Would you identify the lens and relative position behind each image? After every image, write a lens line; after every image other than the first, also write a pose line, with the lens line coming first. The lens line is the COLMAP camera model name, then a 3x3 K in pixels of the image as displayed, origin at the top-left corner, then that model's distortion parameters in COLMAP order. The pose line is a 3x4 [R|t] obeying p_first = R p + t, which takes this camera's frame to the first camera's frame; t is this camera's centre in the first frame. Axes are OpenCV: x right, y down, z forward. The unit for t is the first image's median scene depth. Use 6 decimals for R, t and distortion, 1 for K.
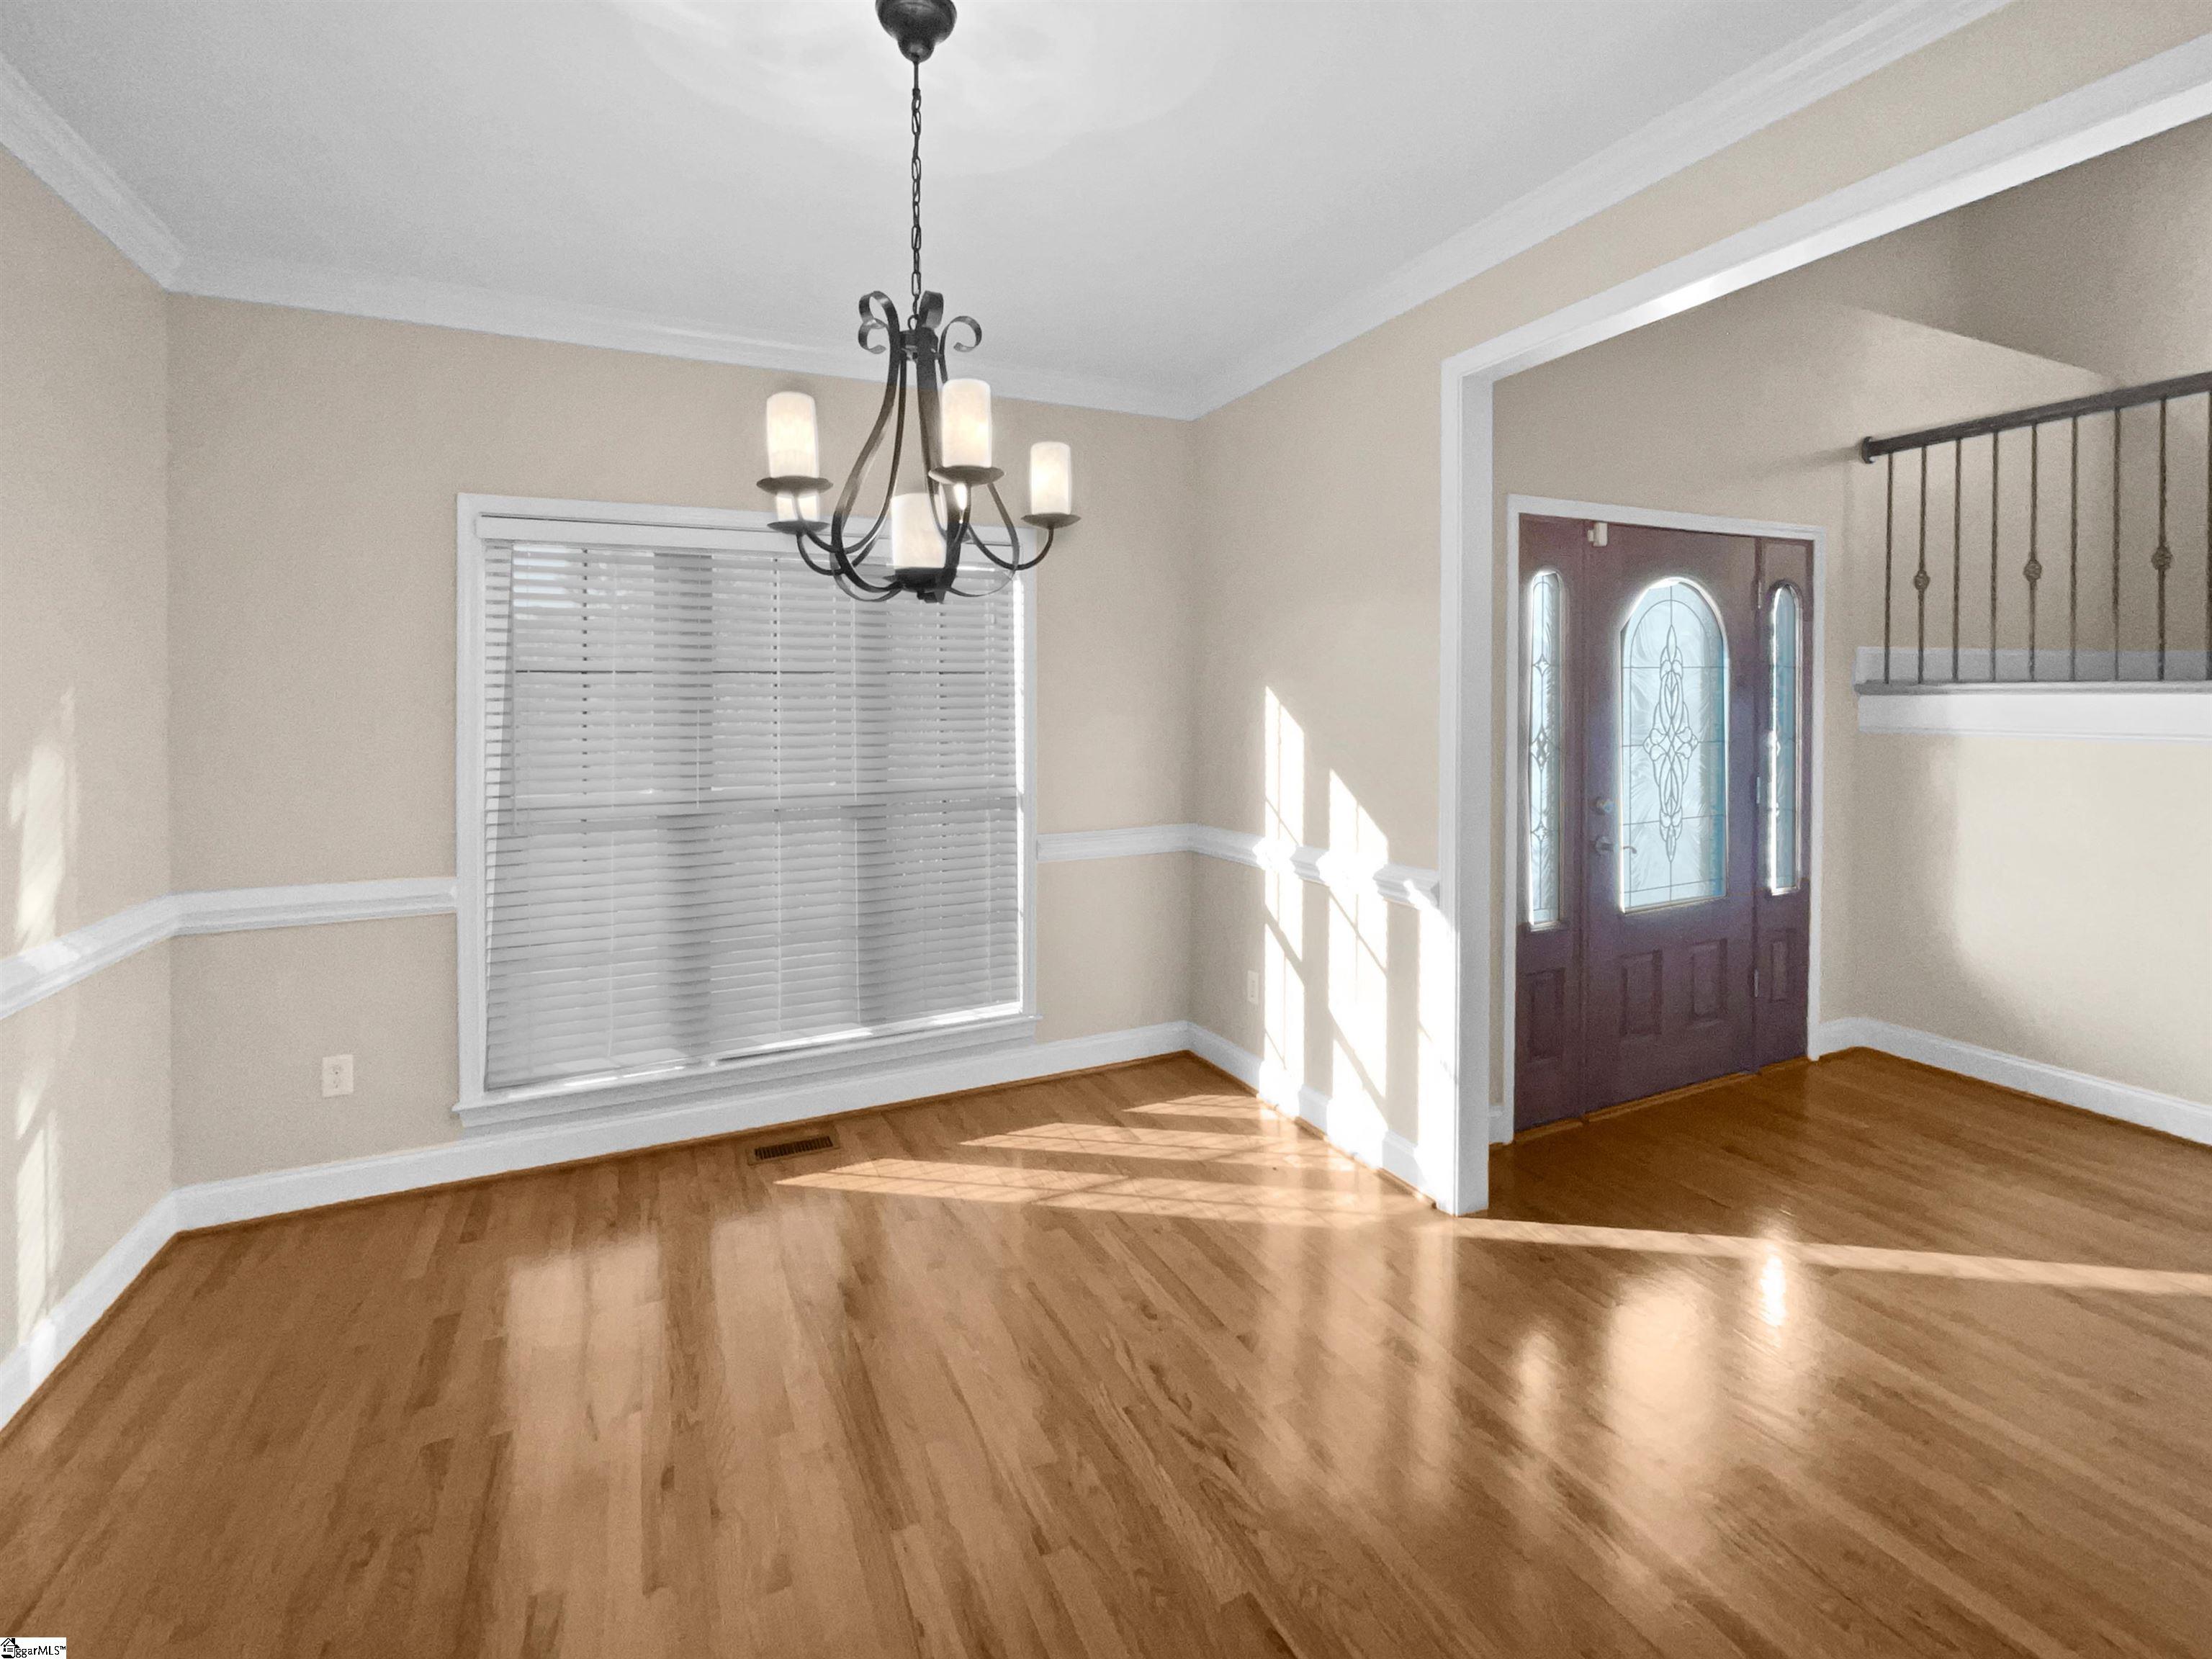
lens RADIAL K [[984.1, 0, 1106.0], [0, 984.1, 829.5], [0, 0, 1]] dist [-0.000613, -0.000184]
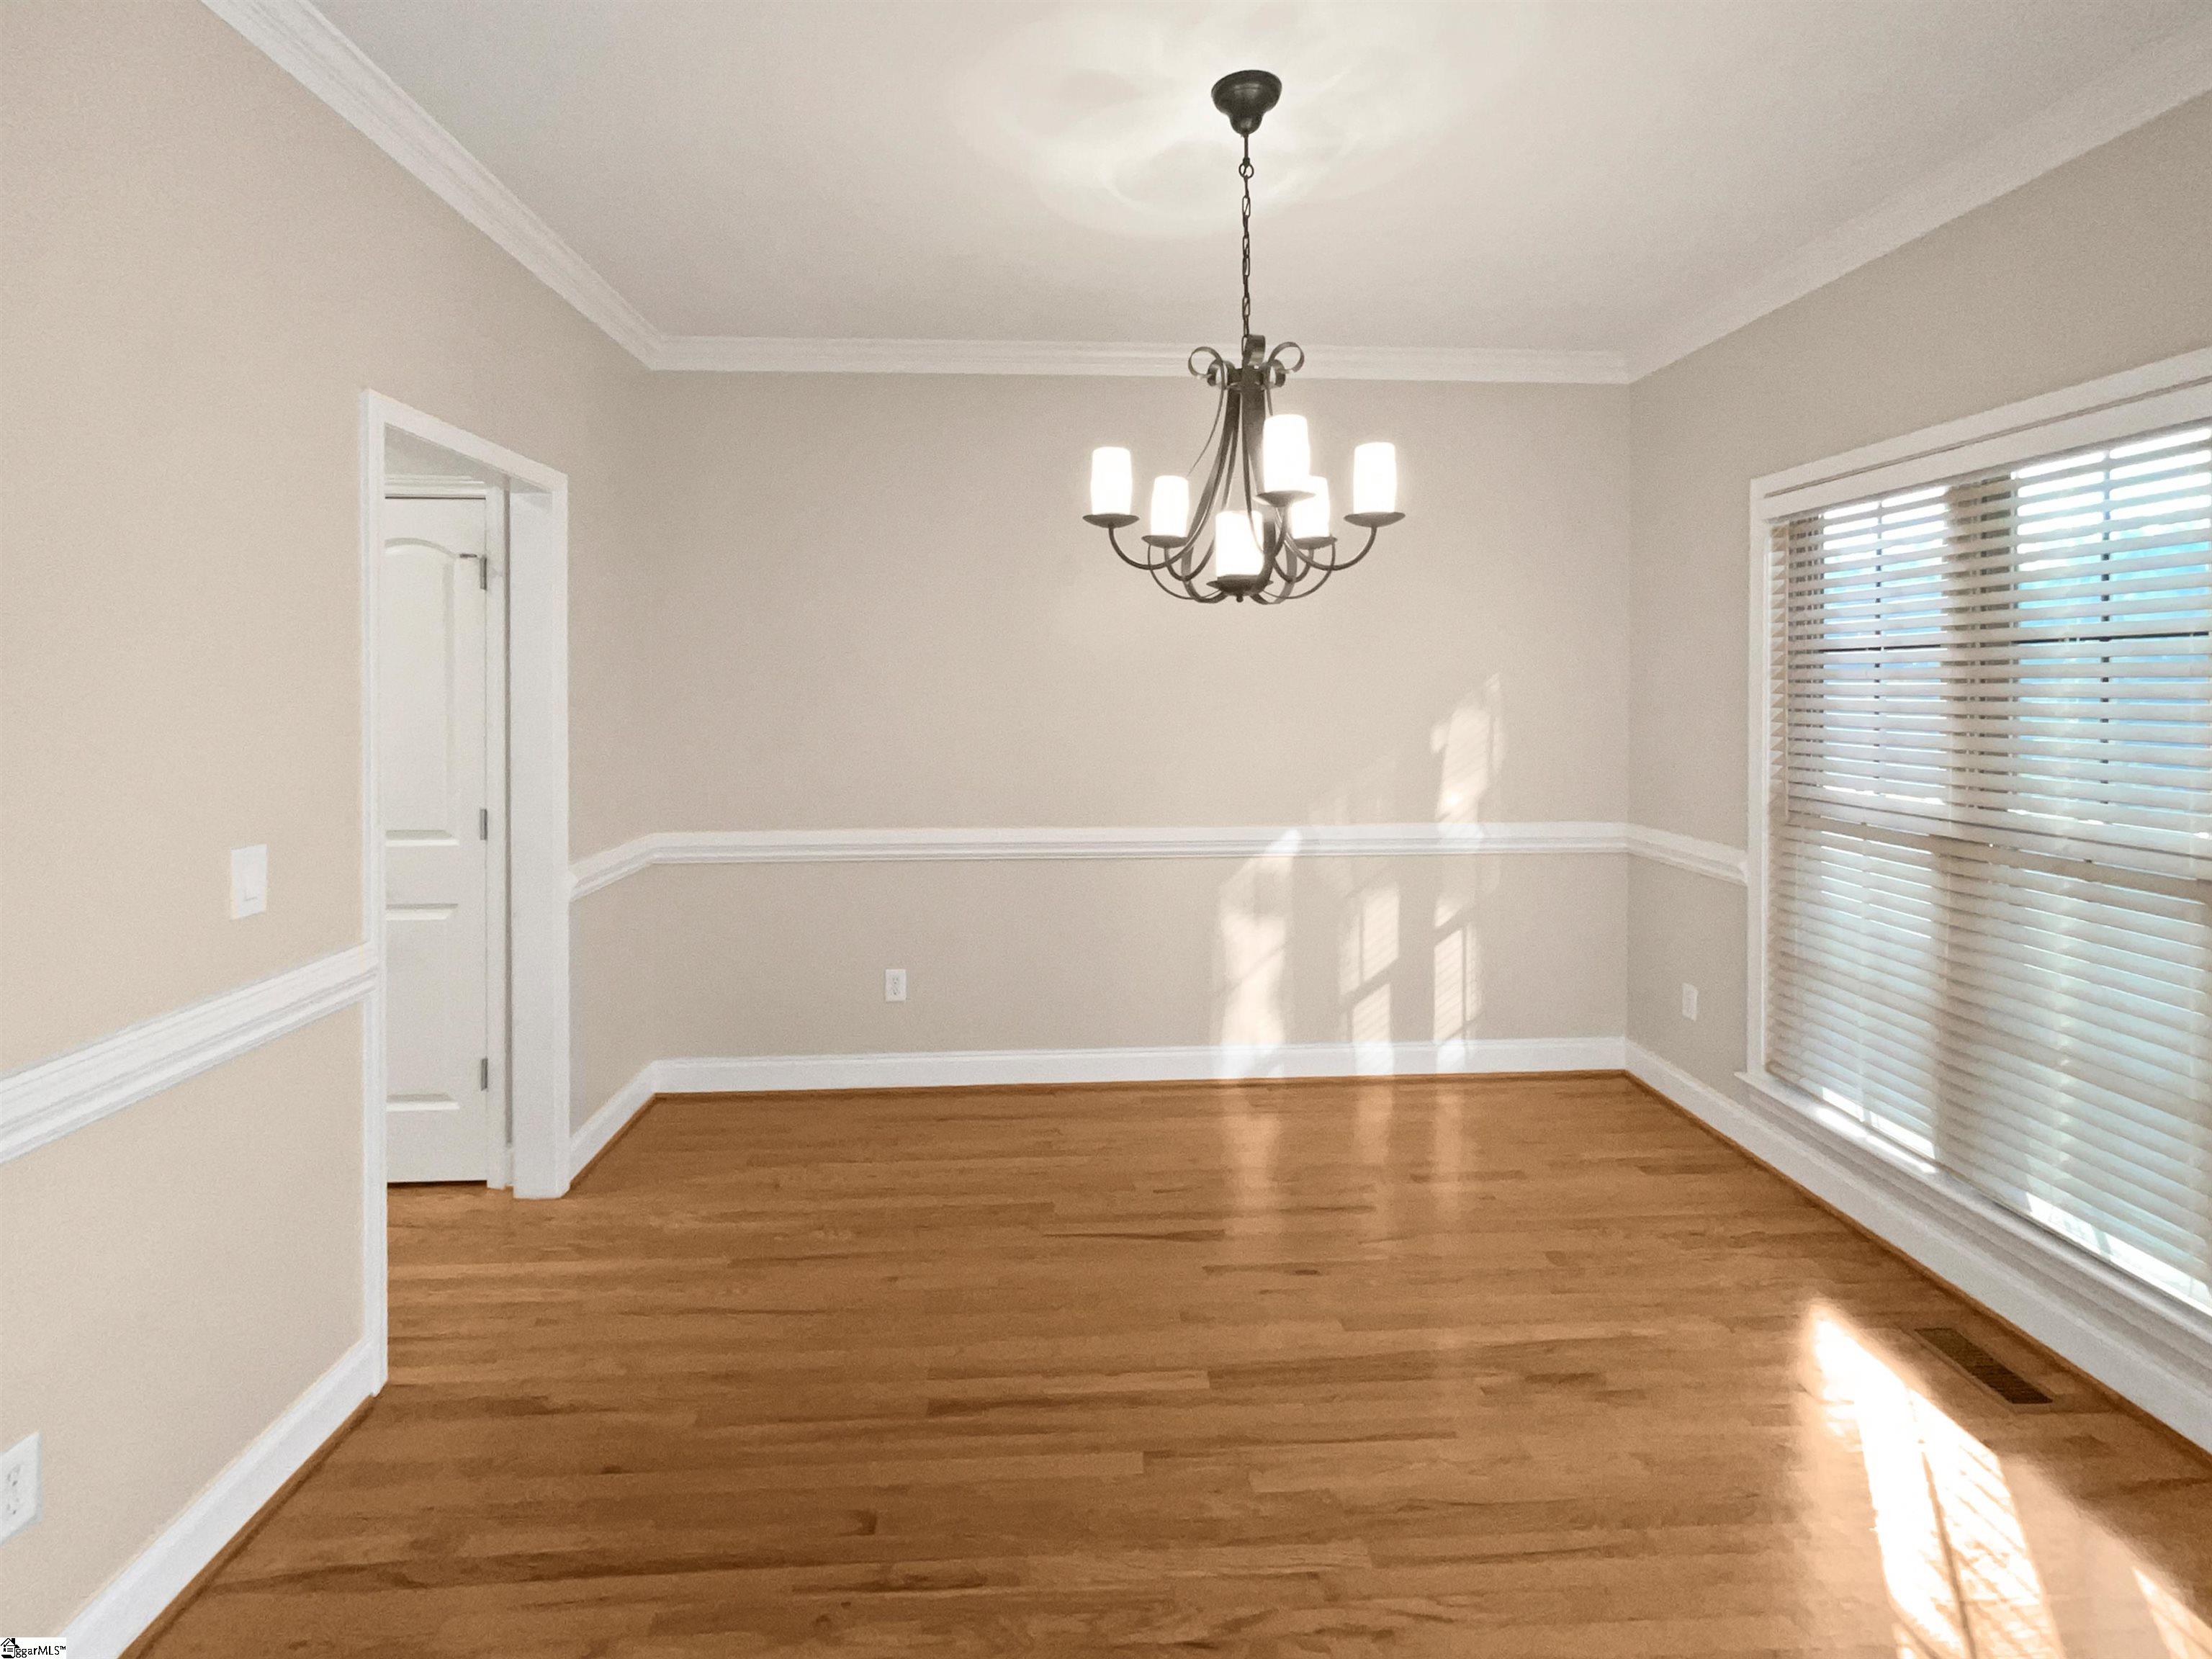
lens RADIAL K [[1017.1, 0, 1104.5], [0, 1017.1, 802.0], [0, 0, 1]] dist [-0.000991, -0.000078]
pose [[-0.366309, 0.117564, -0.923037, 0.775441], [-0.113604, 0.978915, 0.169764, -0.149767], [0.923532, 0.167046, -0.345229, 1.023105]]
